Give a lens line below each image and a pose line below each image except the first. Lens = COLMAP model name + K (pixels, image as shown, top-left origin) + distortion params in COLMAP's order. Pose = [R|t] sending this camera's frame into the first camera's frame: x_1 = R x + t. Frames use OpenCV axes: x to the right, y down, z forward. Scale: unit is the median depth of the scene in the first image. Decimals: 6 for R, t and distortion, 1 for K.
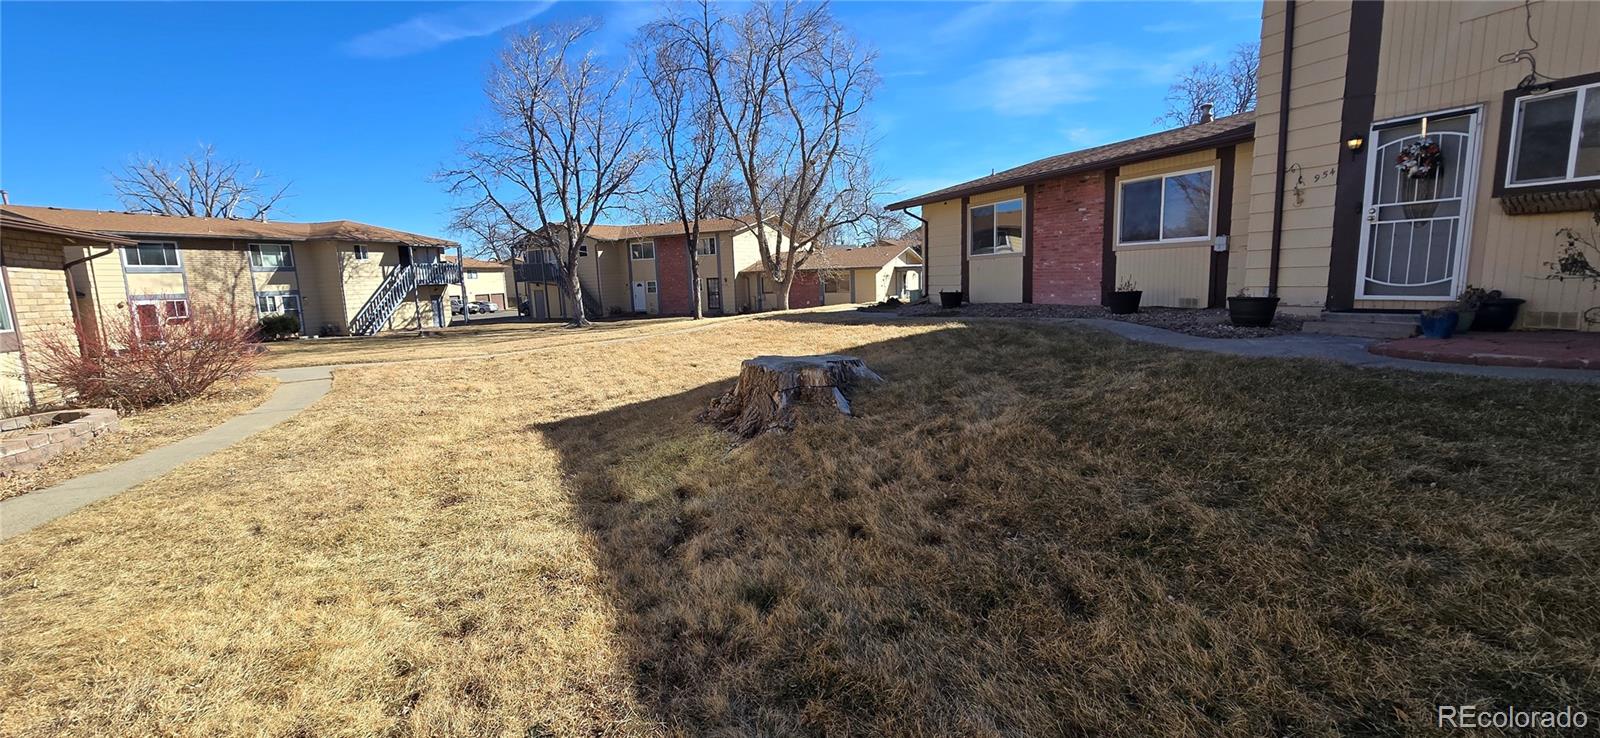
lens RADIAL K [[657.4, 0, 802.0], [0, 657.4, 370.4], [0, 0, 1]] dist [0.001357, 0.001012]
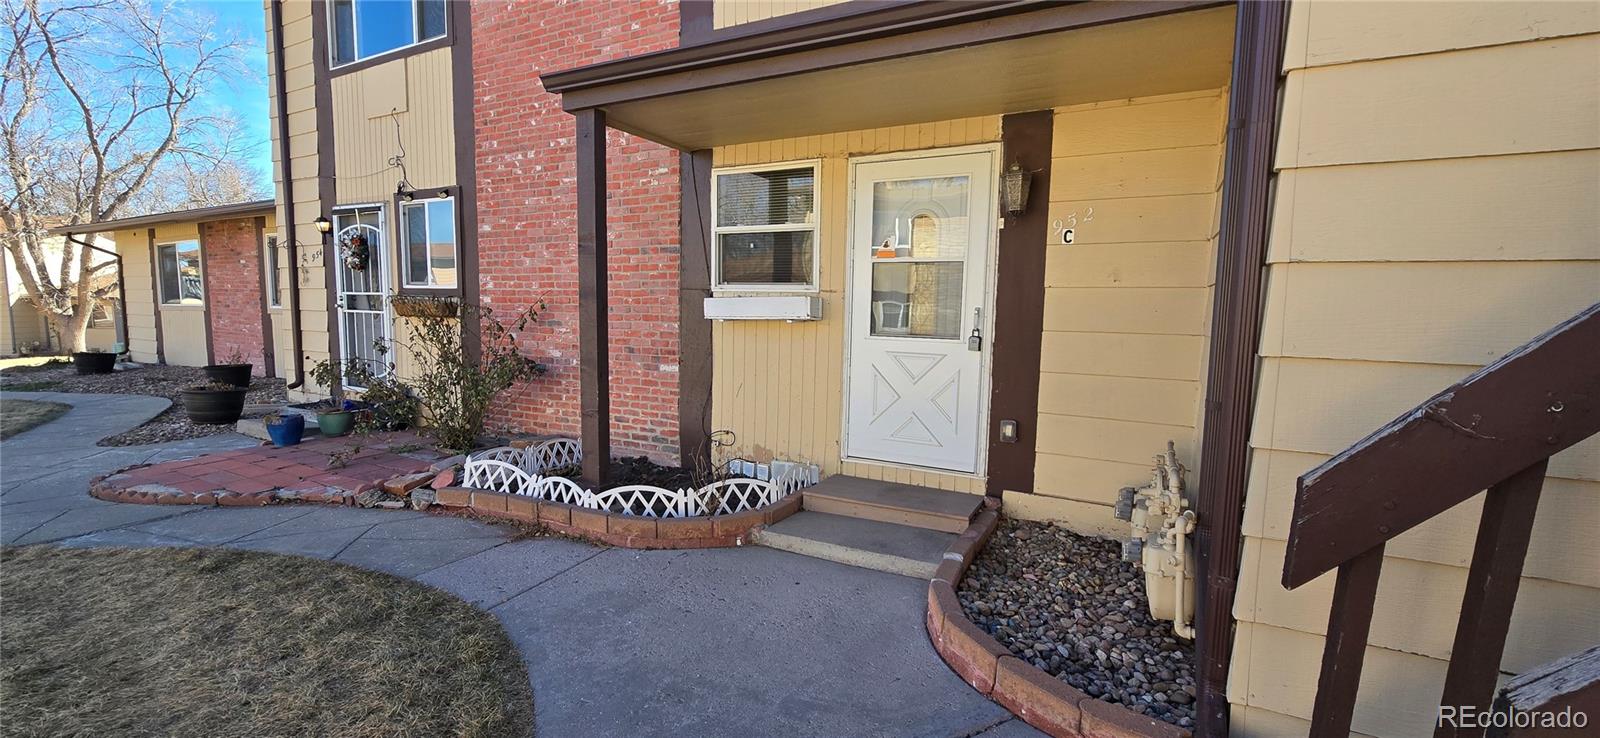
lens RADIAL K [[657.4, 0, 792.6], [0, 657.4, 365.4], [0, 0, 1]] dist [0.001357, 0.001012]
pose [[0.762074, -0.041678, 0.646147, 0.746564], [0.073336, 0.997061, -0.022181, -0.077897], [-0.643324, 0.064289, 0.762890, -0.135194]]
